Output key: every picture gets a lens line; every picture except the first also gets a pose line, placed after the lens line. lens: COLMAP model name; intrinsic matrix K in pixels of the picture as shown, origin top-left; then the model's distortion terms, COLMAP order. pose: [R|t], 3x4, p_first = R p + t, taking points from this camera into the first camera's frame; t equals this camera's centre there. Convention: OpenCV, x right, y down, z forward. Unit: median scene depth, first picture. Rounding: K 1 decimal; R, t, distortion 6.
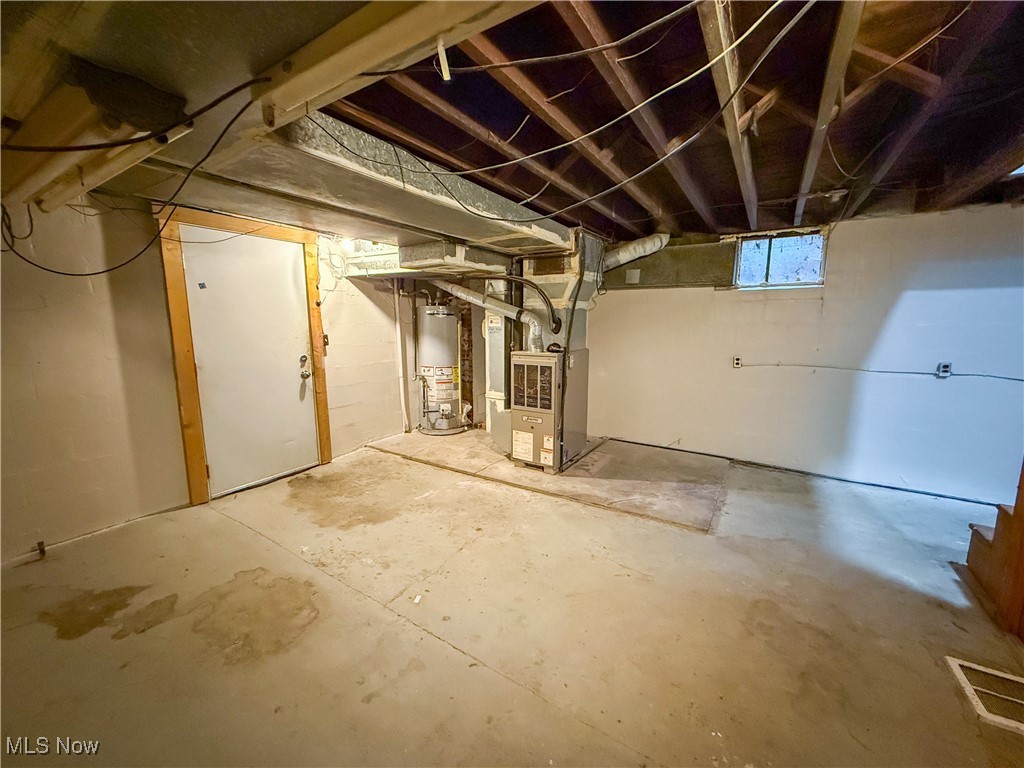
lens RADIAL K [[407.1, 0, 508.4], [0, 407.1, 383.6], [0, 0, 1]] dist [0.000774, 0.000633]
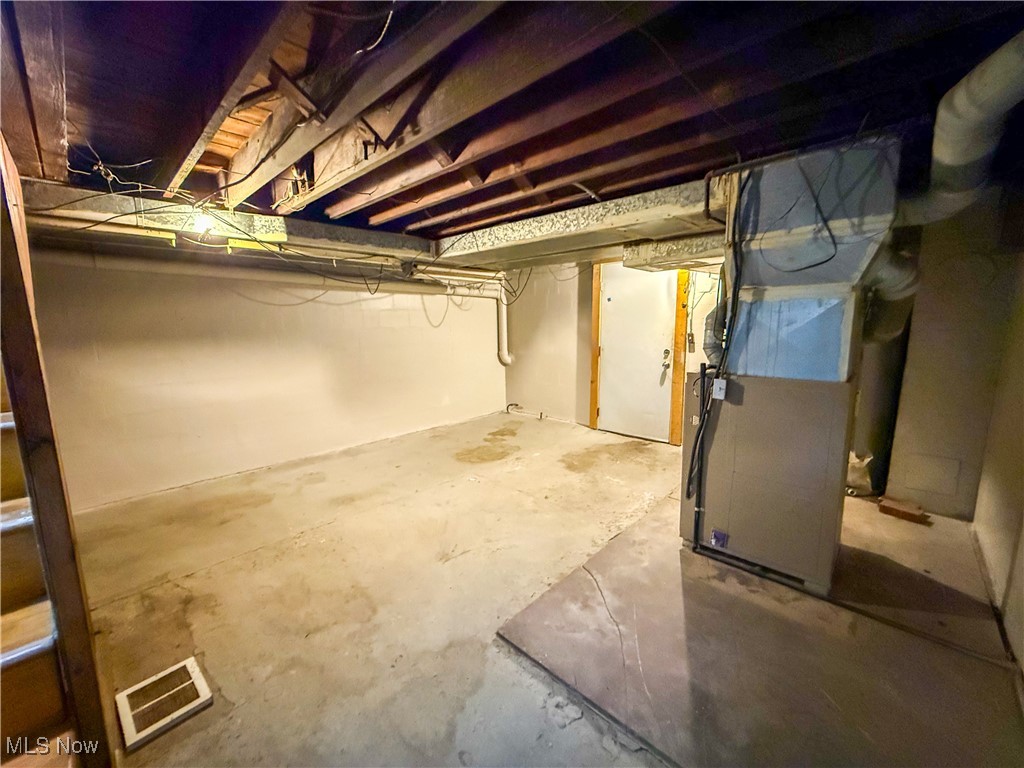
lens RADIAL K [[407.1, 0, 508.5], [0, 407.1, 382.6], [0, 0, 1]] dist [0.000774, 0.000633]
pose [[-0.190312, 0.153836, -0.969596, 0.869881], [-0.138401, 0.973578, 0.181633, -0.141943], [0.971919, 0.168760, -0.163992, 0.847097]]
